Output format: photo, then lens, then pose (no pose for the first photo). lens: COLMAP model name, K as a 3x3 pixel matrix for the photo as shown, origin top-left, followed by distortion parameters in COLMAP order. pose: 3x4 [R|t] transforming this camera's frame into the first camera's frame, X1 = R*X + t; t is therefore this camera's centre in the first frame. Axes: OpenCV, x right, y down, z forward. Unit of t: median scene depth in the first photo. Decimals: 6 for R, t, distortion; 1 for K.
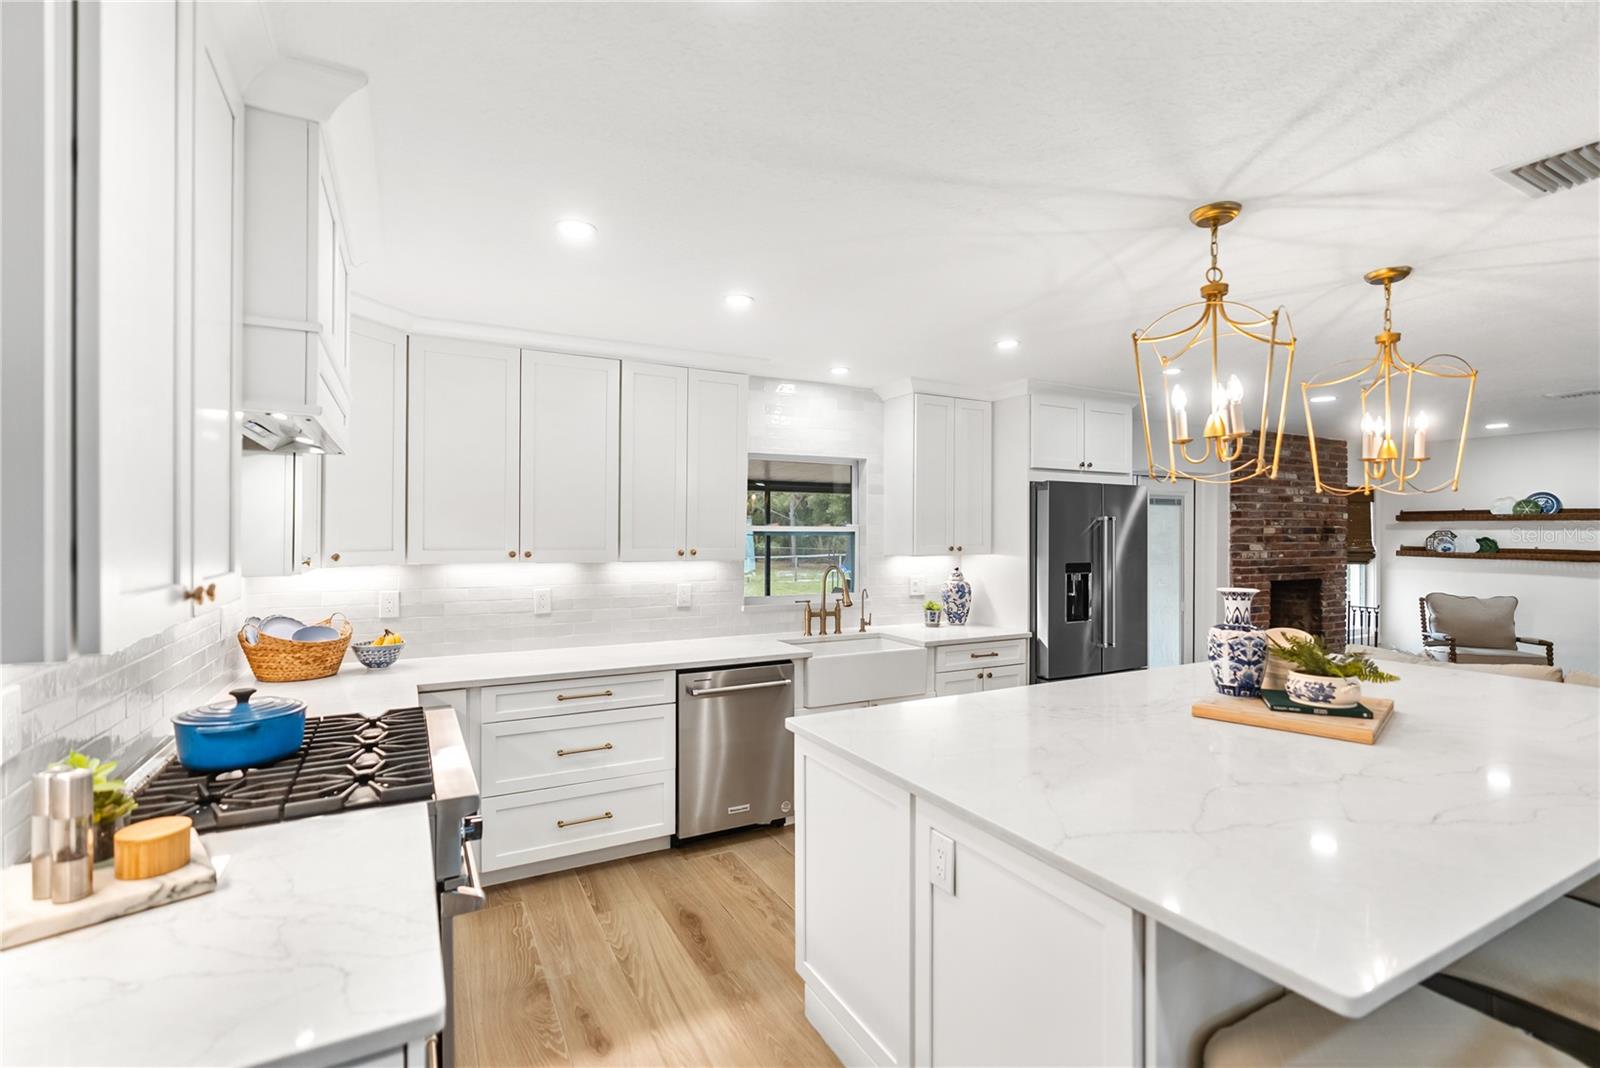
lens RADIAL K [[718.9, 0, 792.5], [0, 718.9, 535.6], [0, 0, 1]] dist [-0.001092, 0.000768]
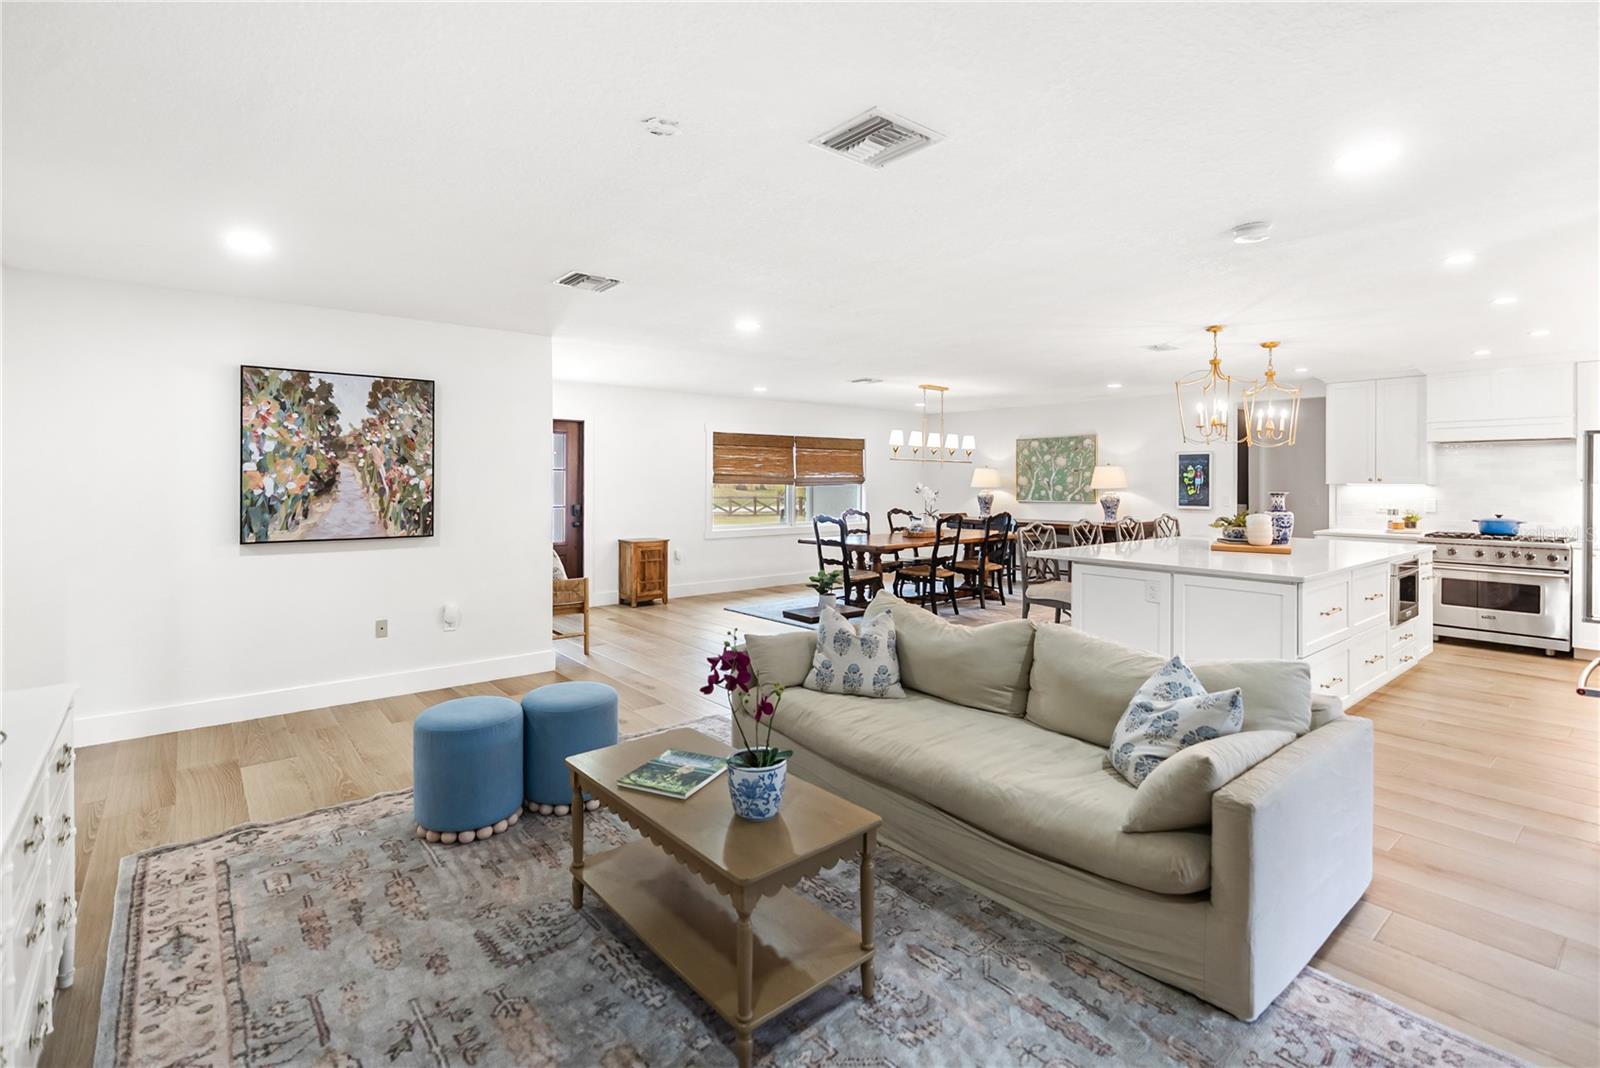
lens RADIAL K [[744.8, 0, 791.7], [0, 744.8, 478.4], [0, 0, 1]] dist [-0.002230, 0.000221]
pose [[-0.980677, -0.004606, -0.195578, 0.920692], [-0.004667, 0.999989, -0.000149, 0.015939], [0.195576, 0.000767, -0.980688, 1.076397]]
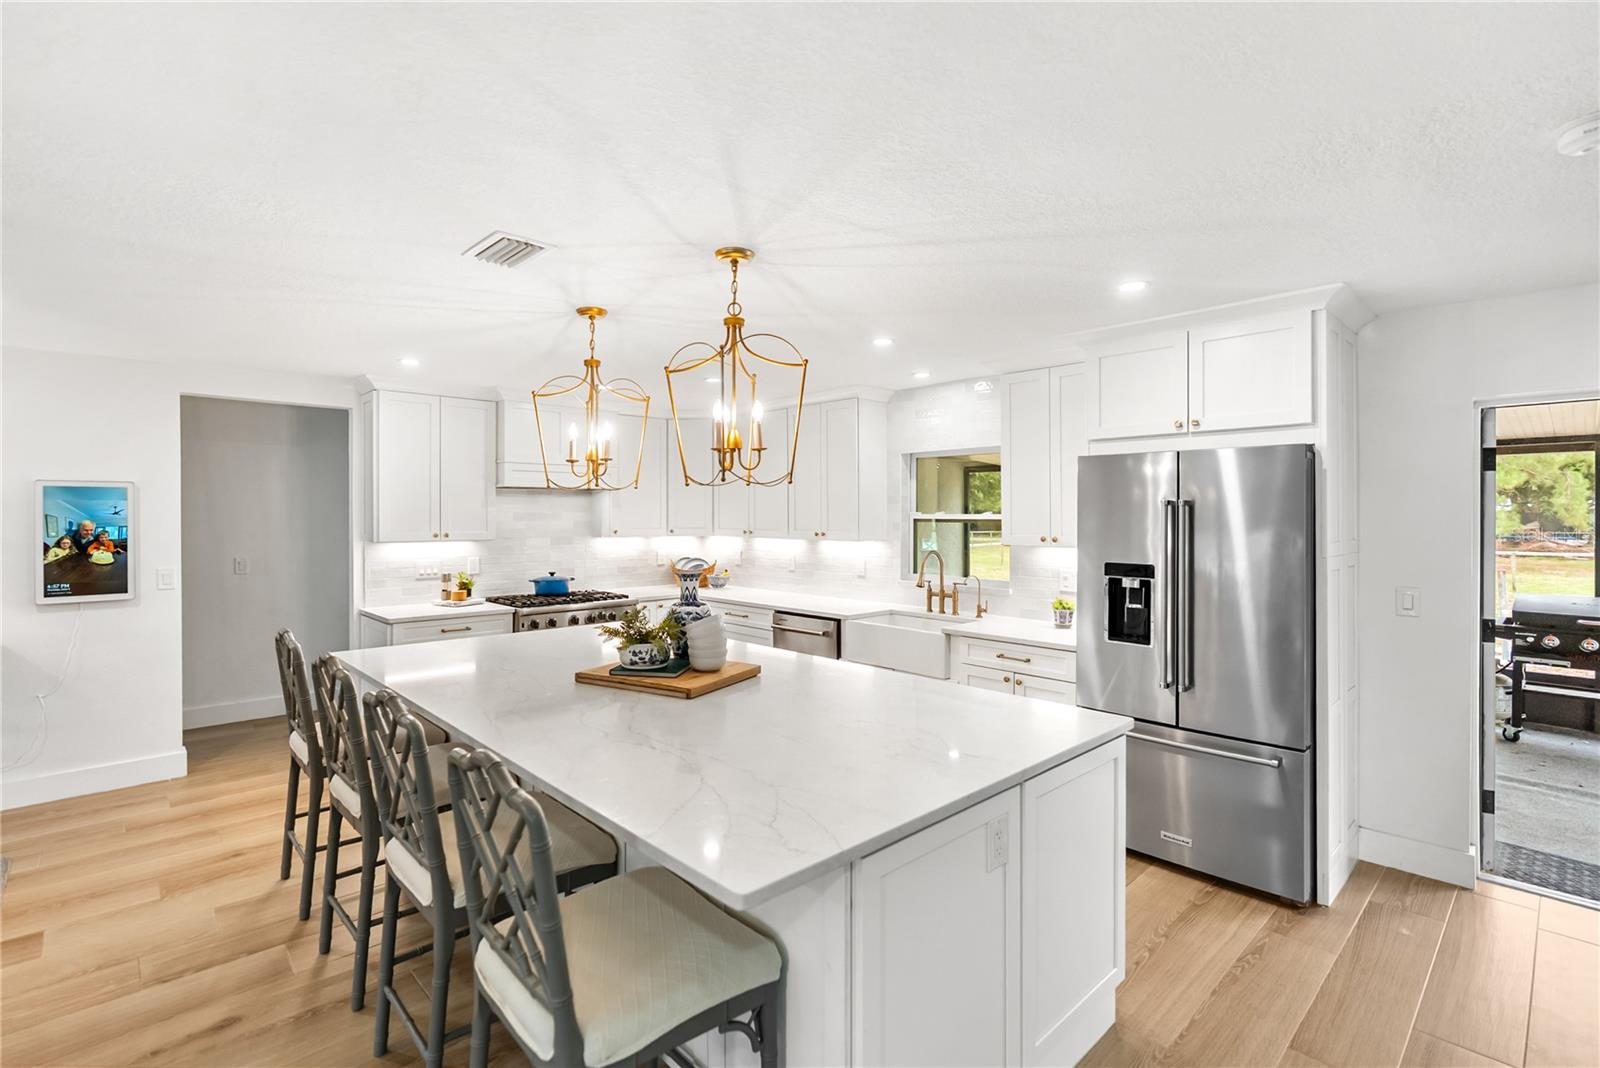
lens RADIAL K [[735.6, 0, 793.0], [0, 735.6, 507.2], [0, 0, 1]] dist [-0.002077, 0.000911]
pose [[0.264739, -0.012429, -0.964240, 0.712948], [-0.002077, 0.999907, -0.013459, -0.006033], [0.964318, 0.005566, 0.264689, 0.322859]]
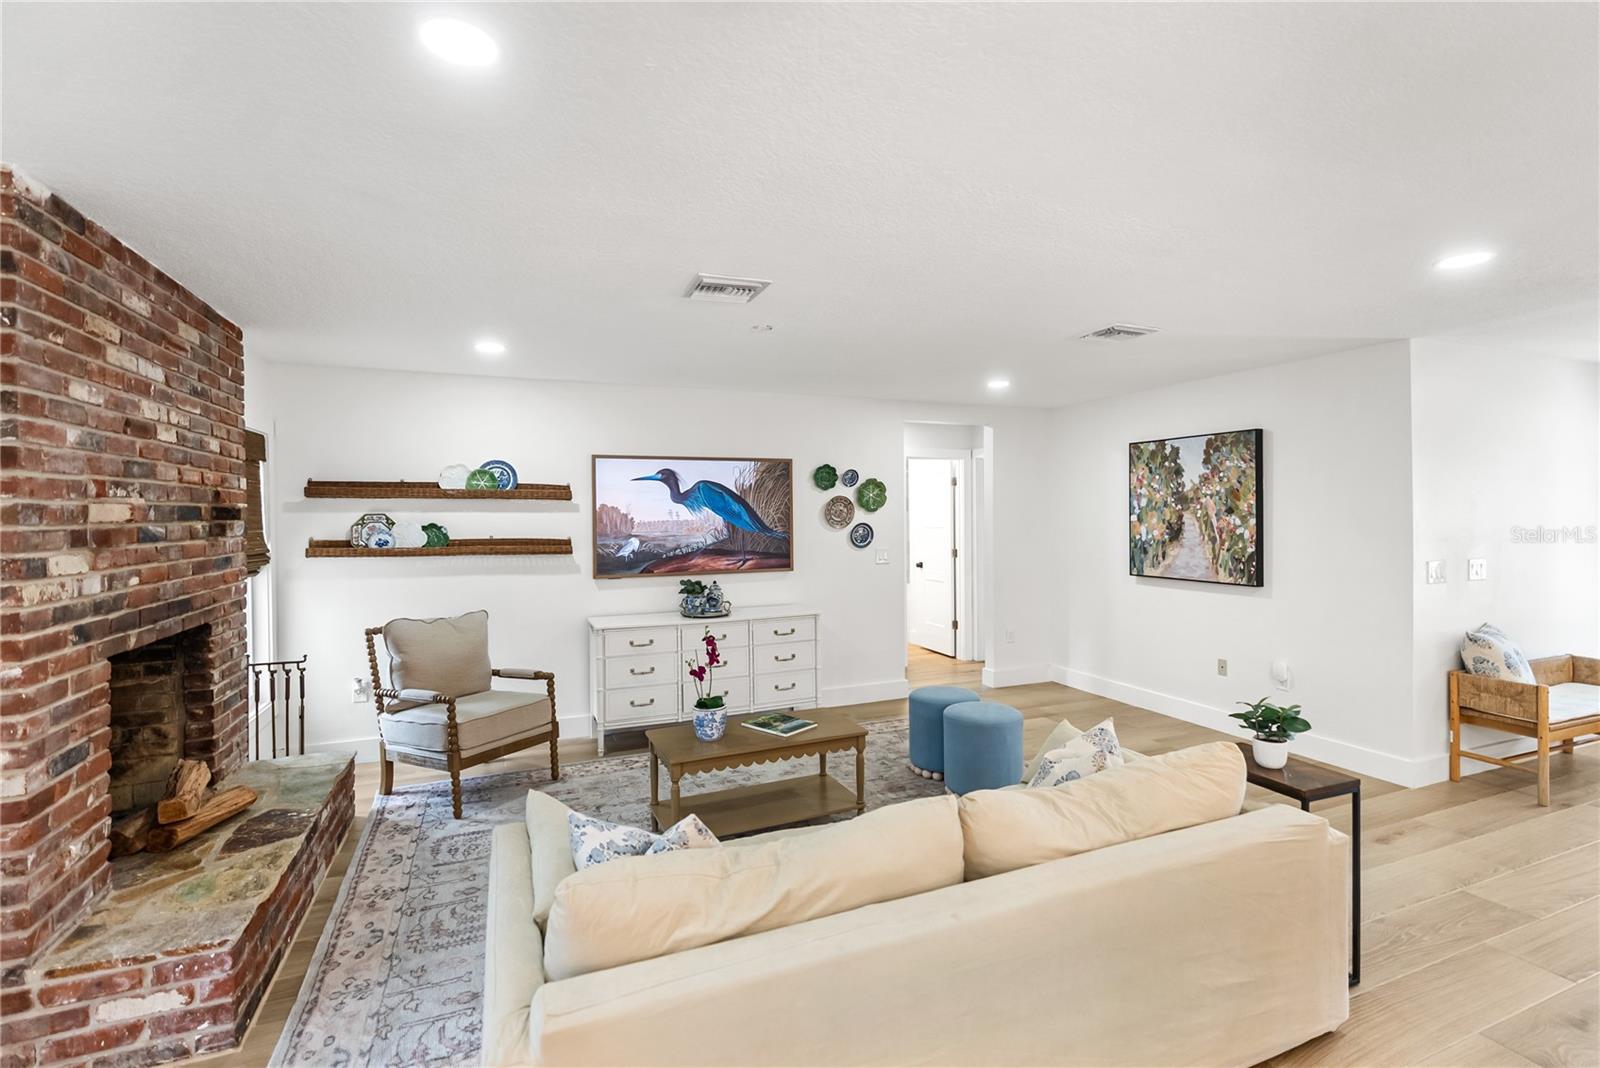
lens RADIAL K [[726.5, 0, 793.8], [0, 726.5, 520.7], [0, 0, 1]] dist [-0.010864, 0.007678]
pose [[0.102639, -0.010483, 0.994663, 0.357146], [0.012137, 0.999883, 0.009286, -0.002444], [-0.994645, 0.011119, 0.102754, 0.645254]]
